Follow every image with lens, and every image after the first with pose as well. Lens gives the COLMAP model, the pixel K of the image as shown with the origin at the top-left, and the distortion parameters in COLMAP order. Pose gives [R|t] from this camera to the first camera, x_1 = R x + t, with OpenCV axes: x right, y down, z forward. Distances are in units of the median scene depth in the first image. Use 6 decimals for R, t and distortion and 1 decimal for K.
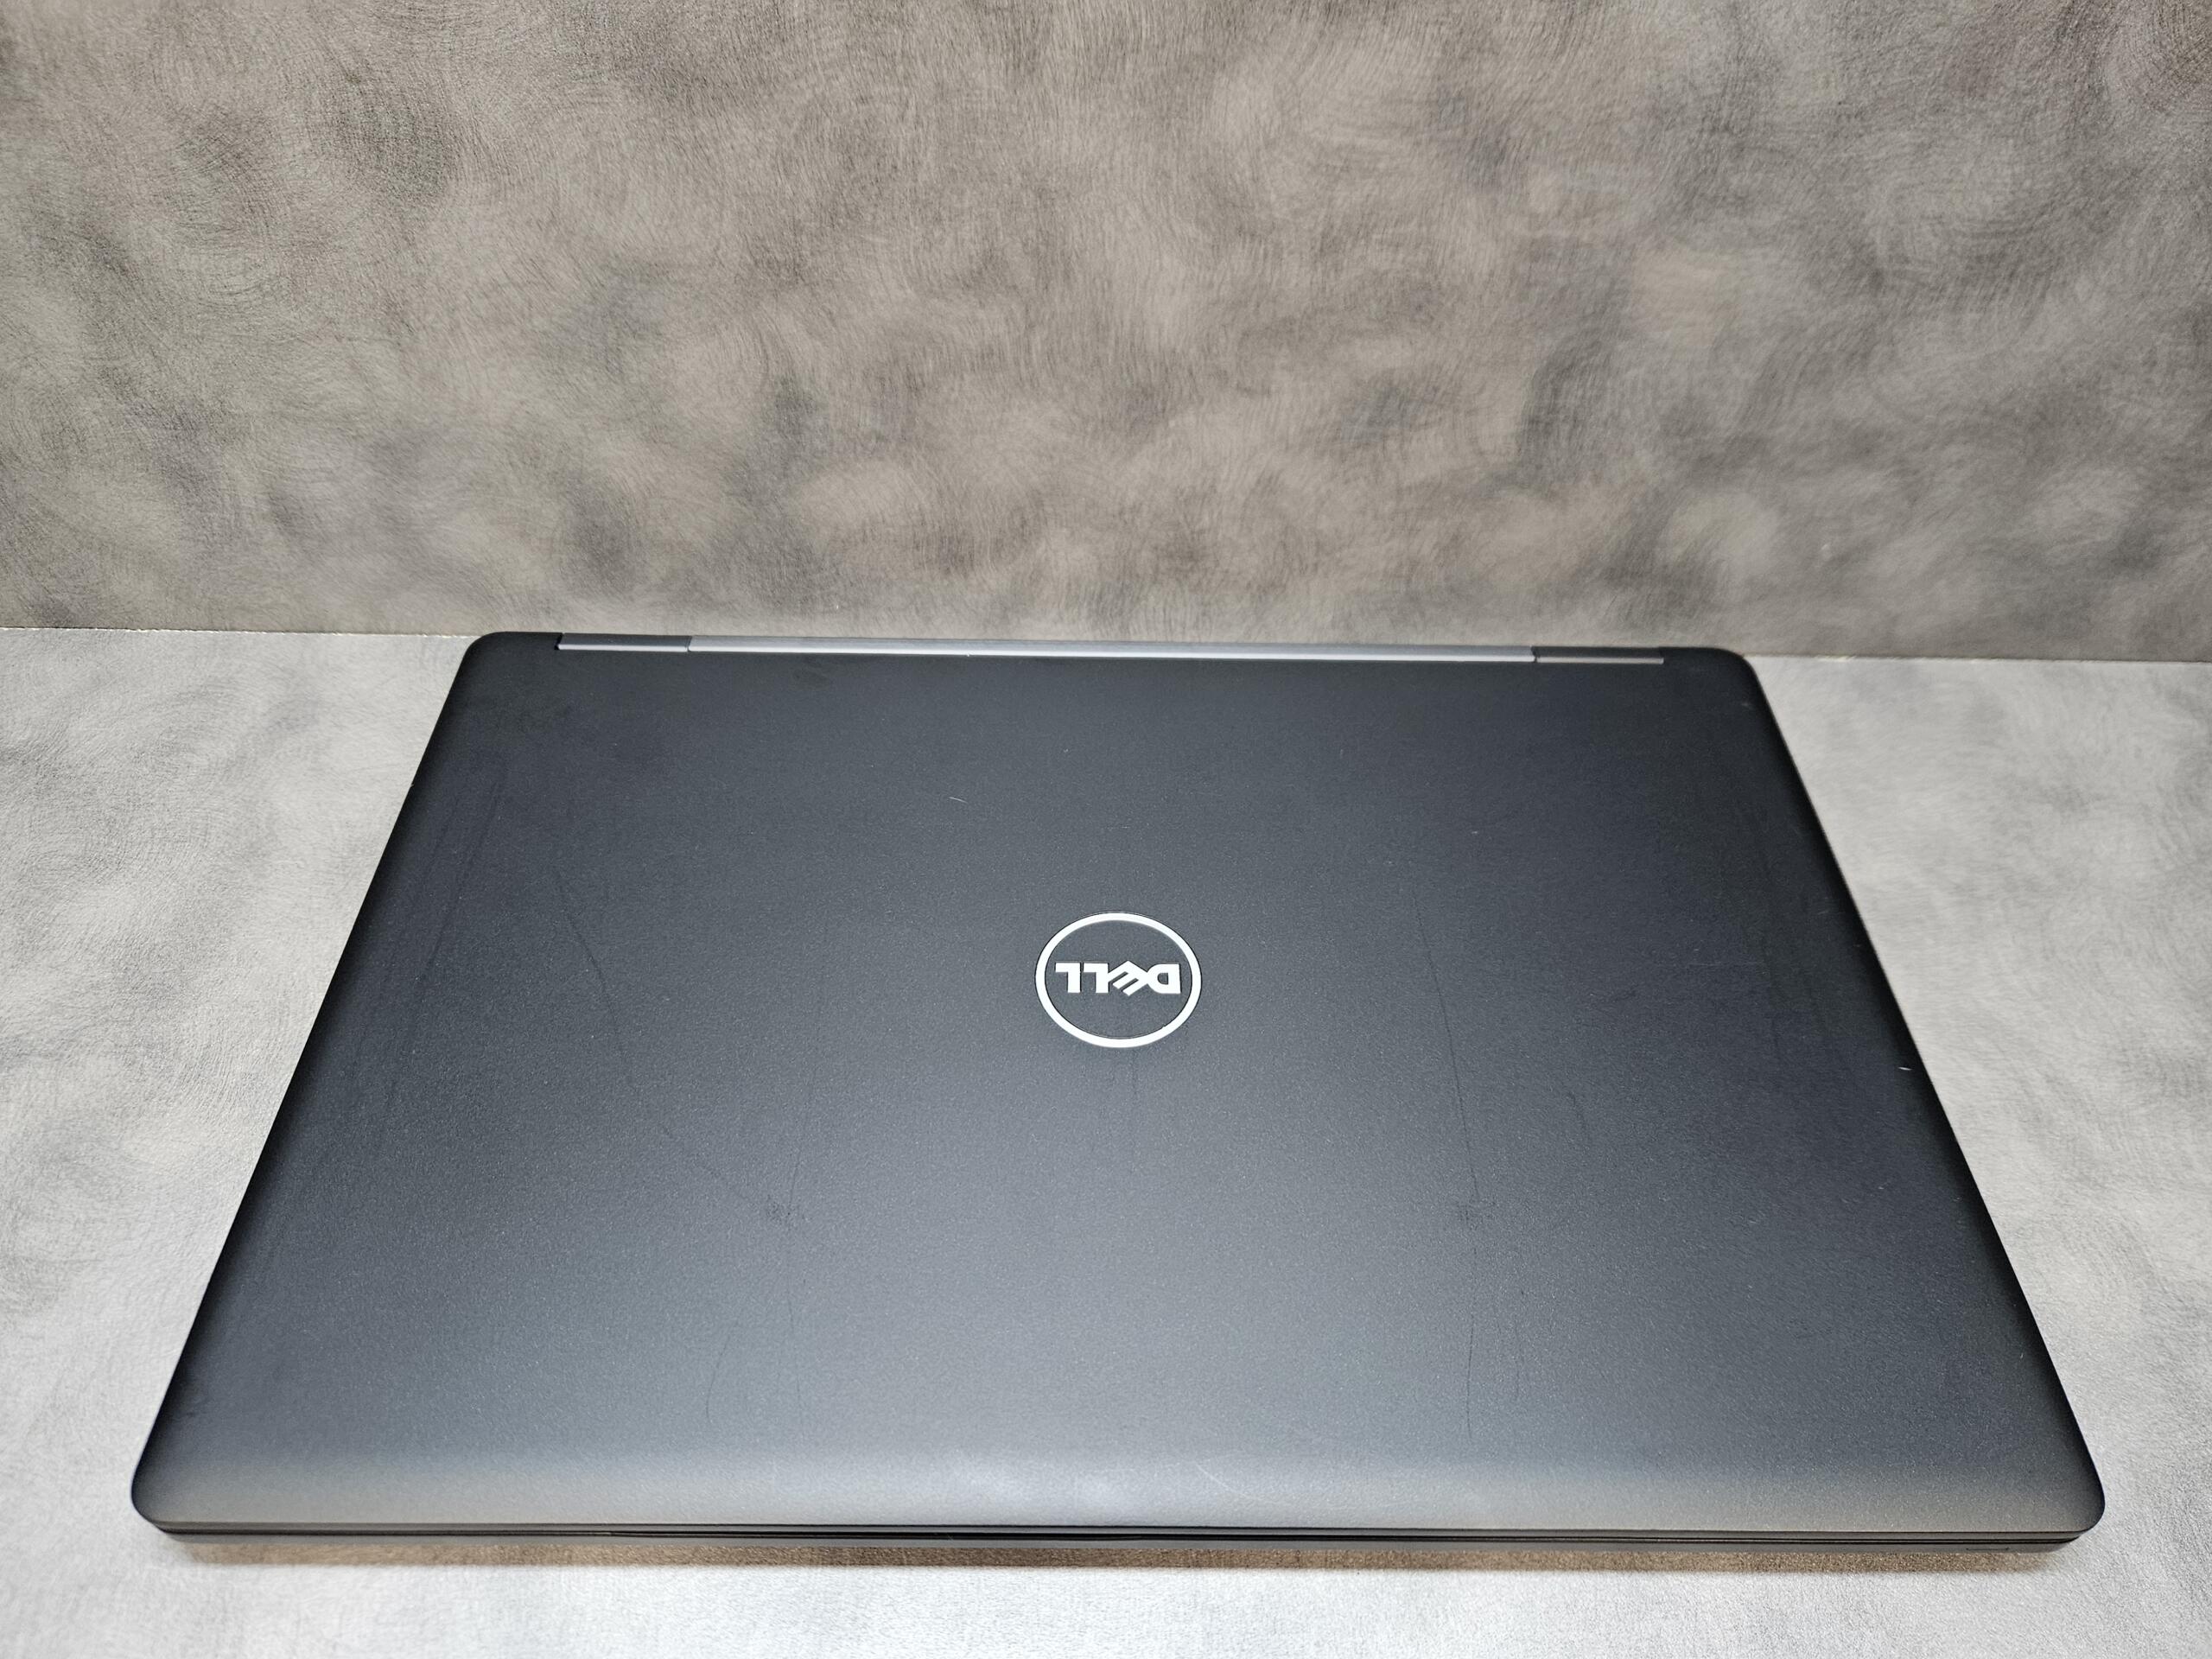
lens RADIAL K [[1502.6, 0, 1096.1], [0, 1502.6, 844.6], [0, 0, 1]] dist [0.037460, -0.045813]
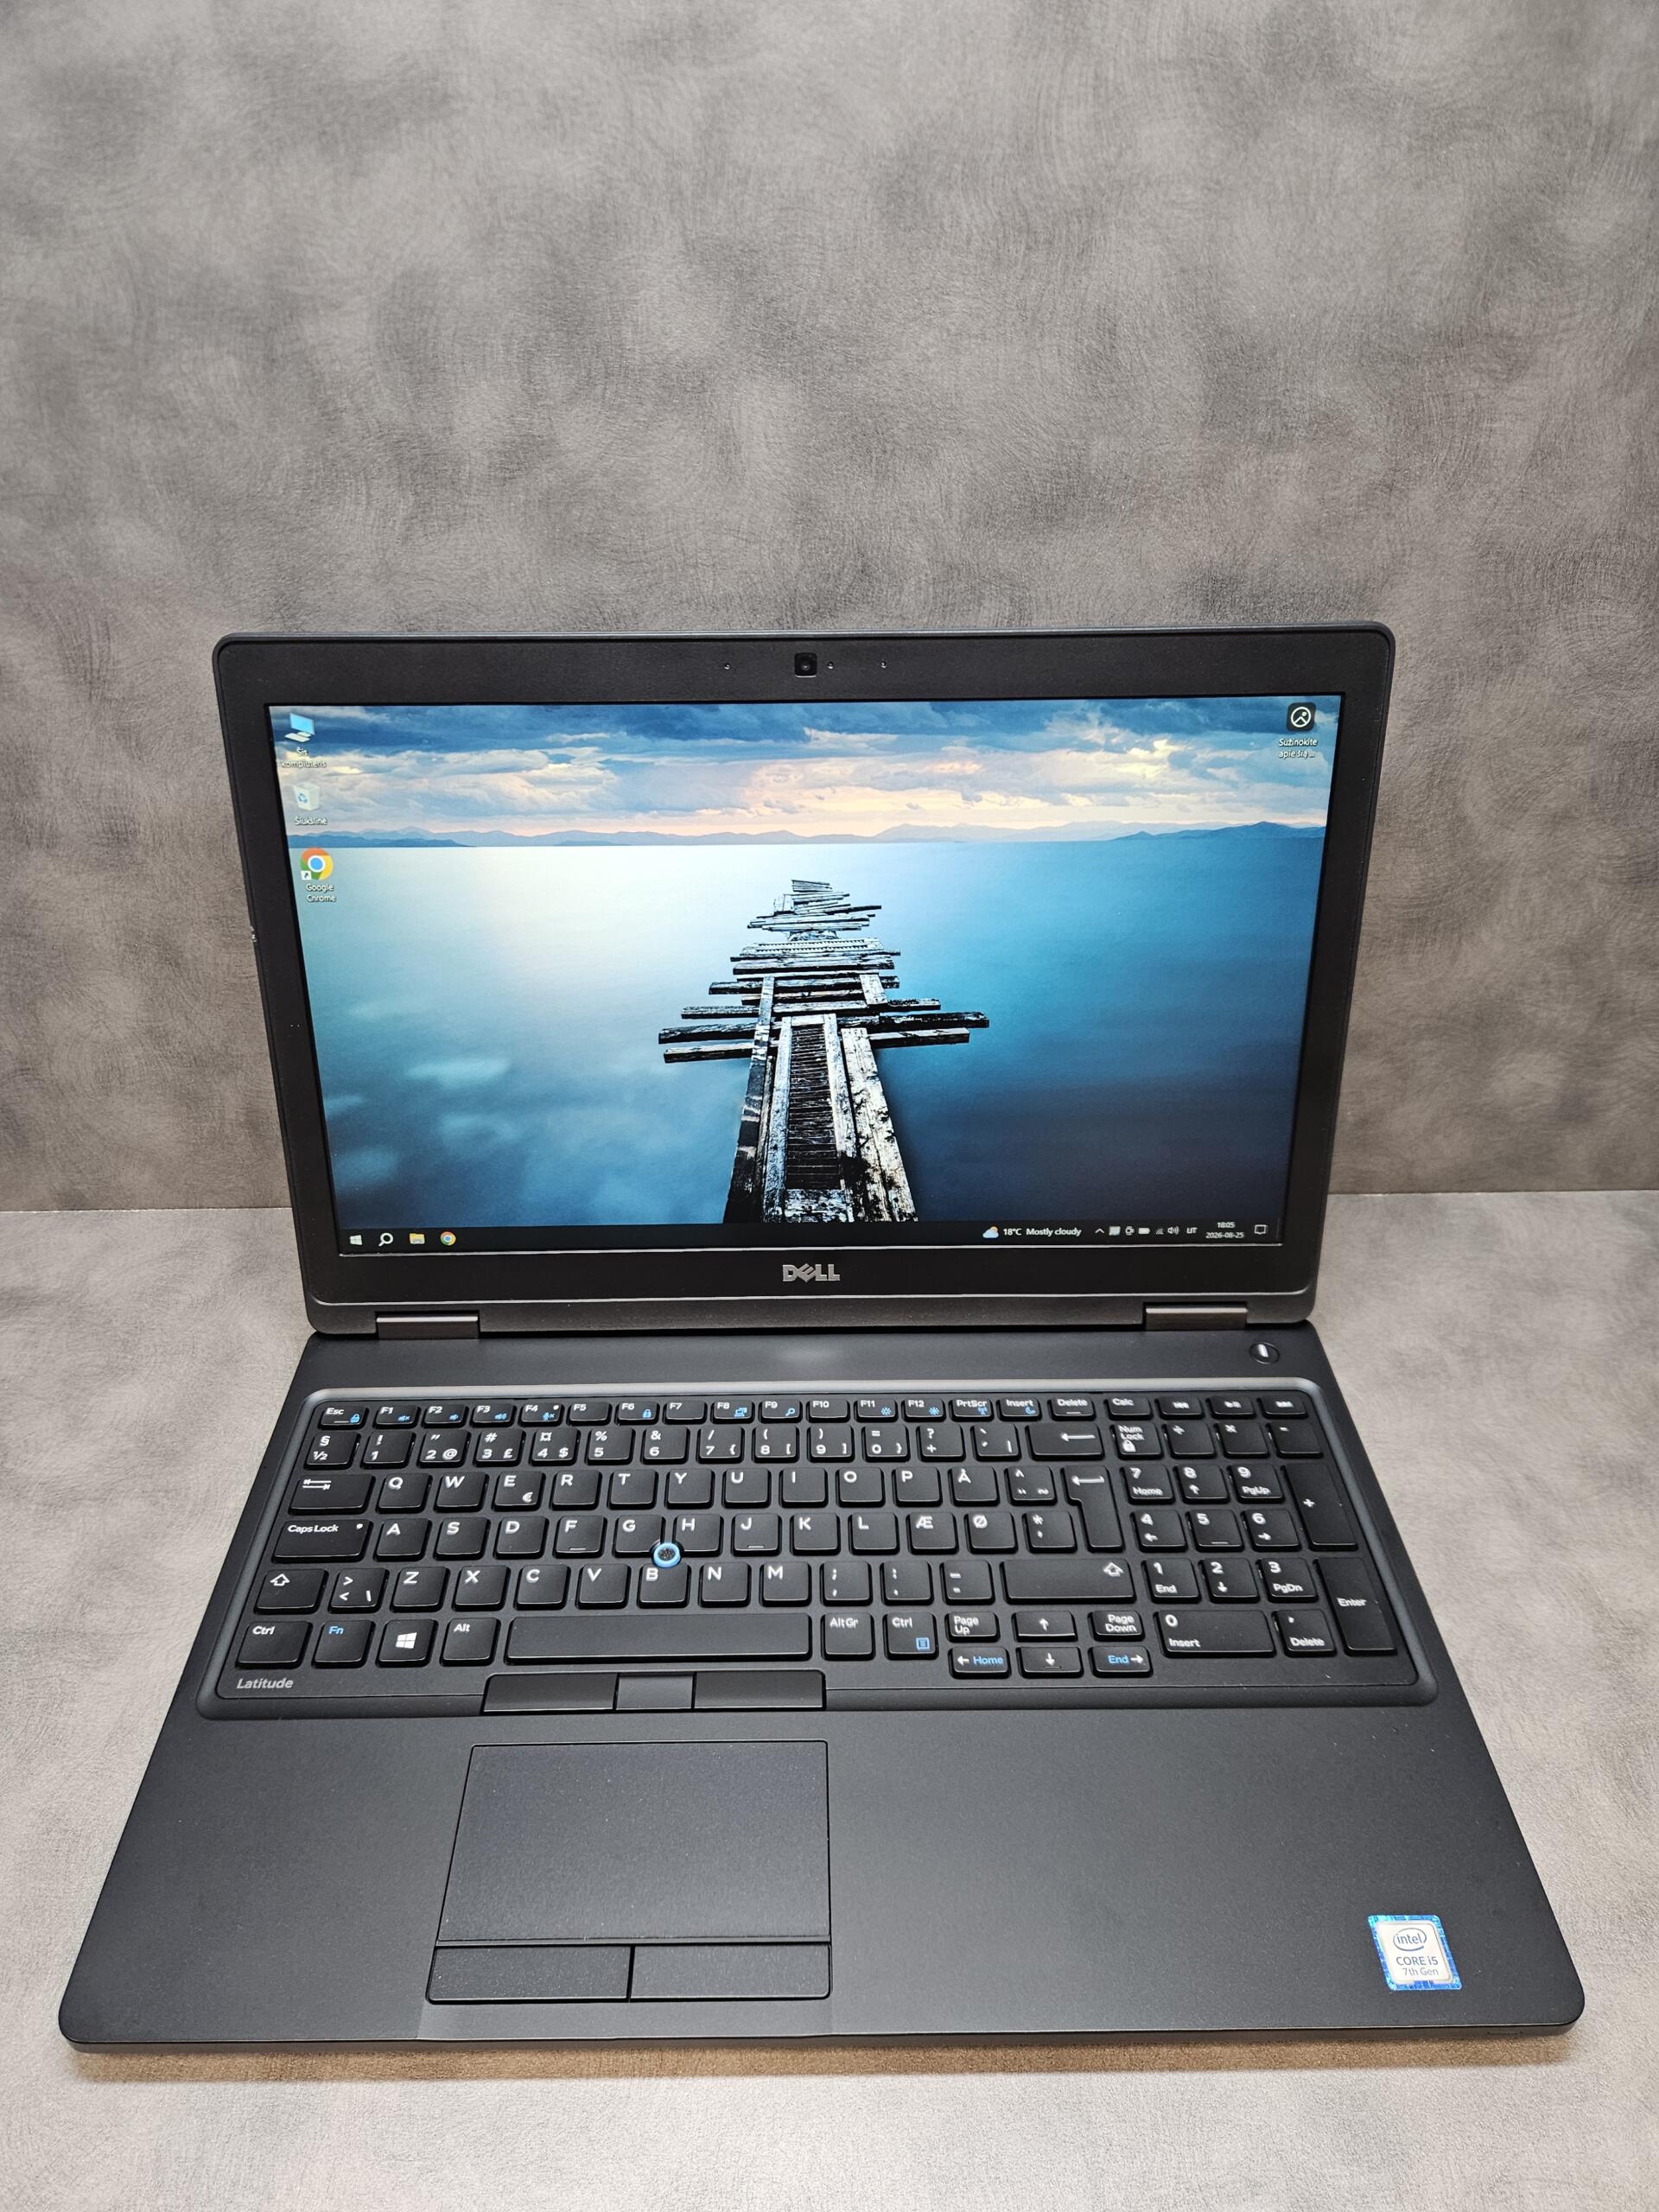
lens RADIAL K [[1502.6, 0, 818.9], [0, 1502.6, 1102.9], [0, 0, 1]] dist [0.037460, -0.045813]
pose [[0.999552, -0.029851, 0.002363, -0.013439], [0.029589, 0.972479, -0.231103, 0.117764], [0.004601, 0.231069, 0.972926, -0.418479]]
